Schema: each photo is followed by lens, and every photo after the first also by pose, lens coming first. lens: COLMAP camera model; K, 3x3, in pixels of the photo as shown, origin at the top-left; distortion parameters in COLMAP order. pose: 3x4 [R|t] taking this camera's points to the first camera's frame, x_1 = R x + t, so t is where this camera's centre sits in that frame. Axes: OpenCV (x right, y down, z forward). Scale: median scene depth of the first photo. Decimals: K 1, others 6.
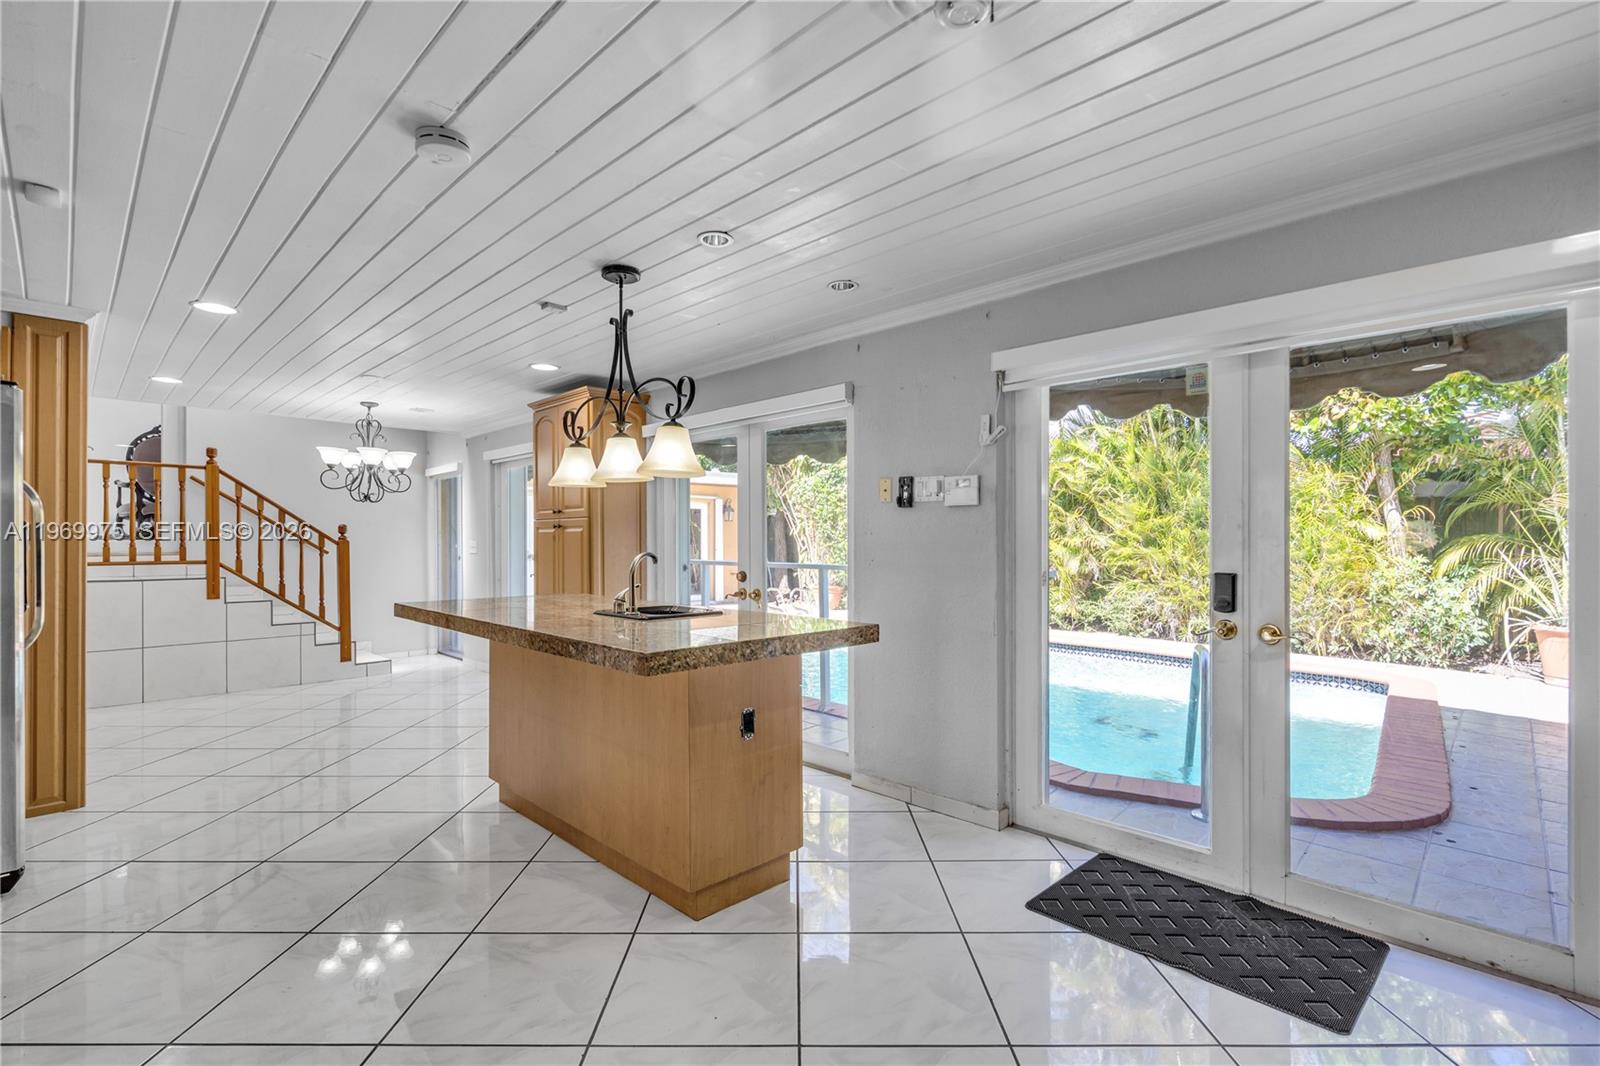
lens RADIAL K [[726.2, 0, 801.2], [0, 726.2, 545.4], [0, 0, 1]] dist [0.000194, 0.000751]
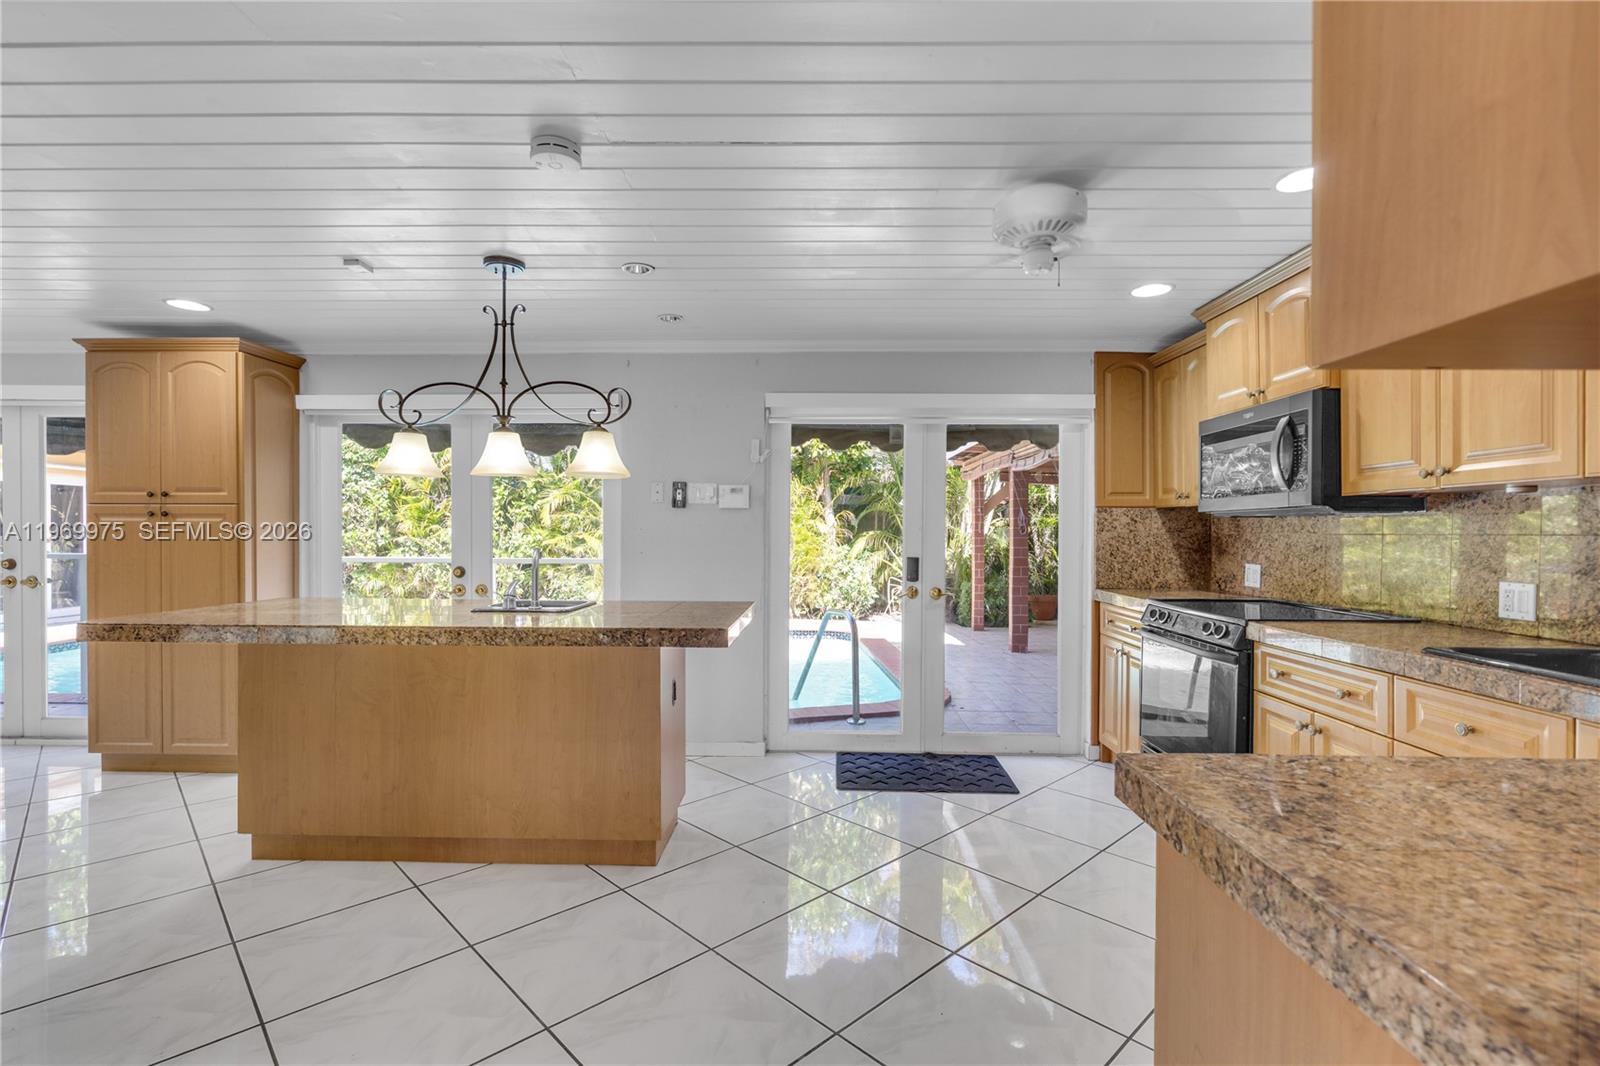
lens RADIAL K [[726.2, 0, 801.2], [0, 726.2, 545.4], [0, 0, 1]] dist [0.000194, 0.000751]
pose [[0.721983, -0.007153, 0.691874, -0.565926], [-0.001310, 0.999931, 0.011705, -0.005259], [-0.691910, -0.009357, 0.721923, 0.007190]]
